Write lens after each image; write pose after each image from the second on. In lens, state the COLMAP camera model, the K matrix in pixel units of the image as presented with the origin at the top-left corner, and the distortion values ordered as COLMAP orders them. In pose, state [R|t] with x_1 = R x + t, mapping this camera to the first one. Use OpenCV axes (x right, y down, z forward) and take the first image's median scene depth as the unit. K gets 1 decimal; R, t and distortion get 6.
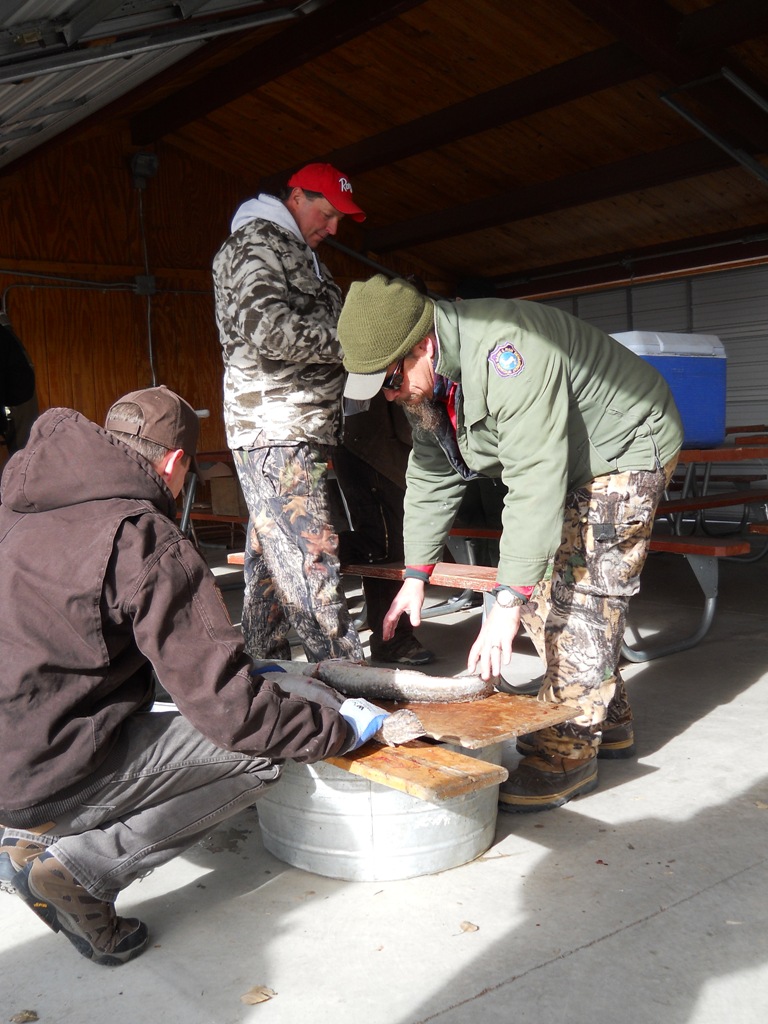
lens RADIAL K [[1130.6, 0, 382.1], [0, 1130.6, 509.5], [0, 0, 1]] dist [-0.034945, 0.000000]
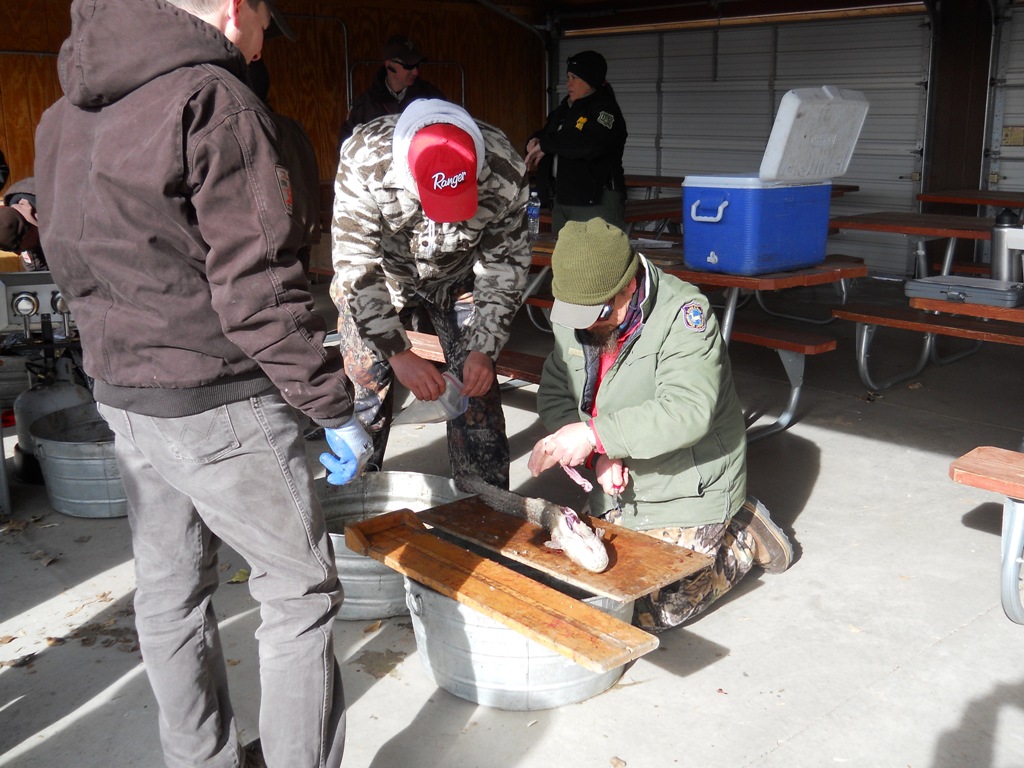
lens RADIAL K [[1130.6, 0, 534.5], [0, 1130.6, 352.7], [0, 0, 1]] dist [-0.034945, 0.000000]
pose [[0.995925, 0.017556, 0.088463, -0.105206], [-0.029647, 0.990088, 0.137282, -0.183487], [-0.085176, -0.139345, 0.986574, -0.077019]]
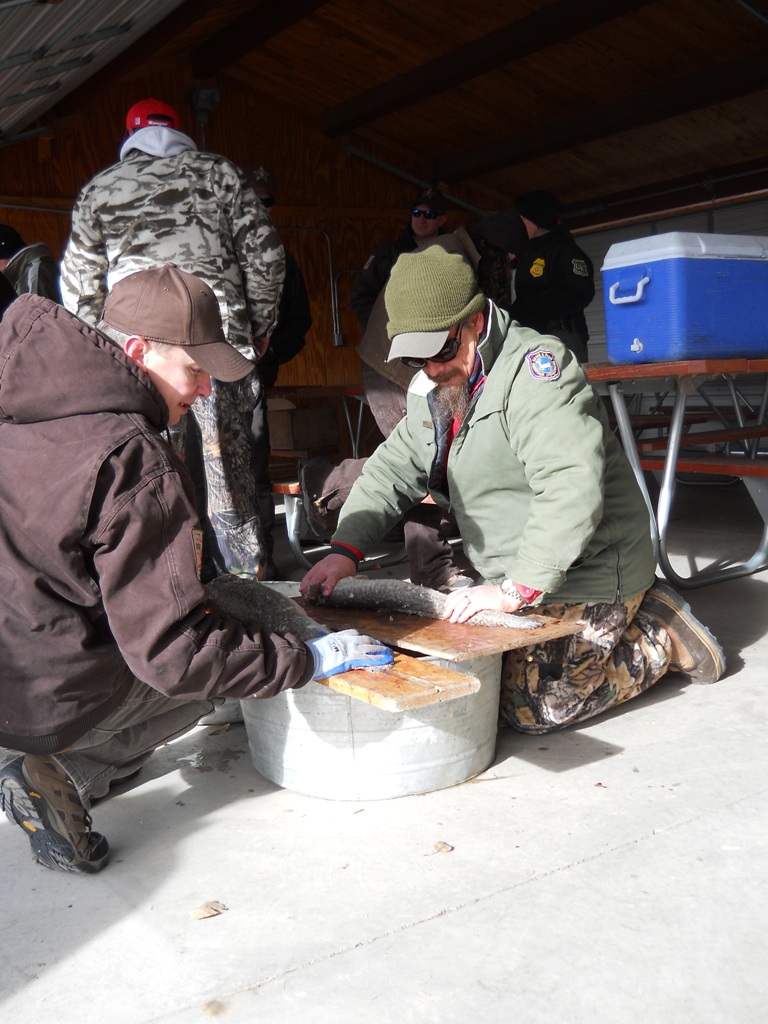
lens RADIAL K [[1130.6, 0, 376.9], [0, 1130.6, 521.6], [0, 0, 1]] dist [-0.034945, 0.000000]
pose [[0.995894, -0.007240, -0.090237, 0.095401], [0.012291, 0.998380, 0.055555, 0.040562], [0.089689, -0.056436, 0.994370, 0.064152]]
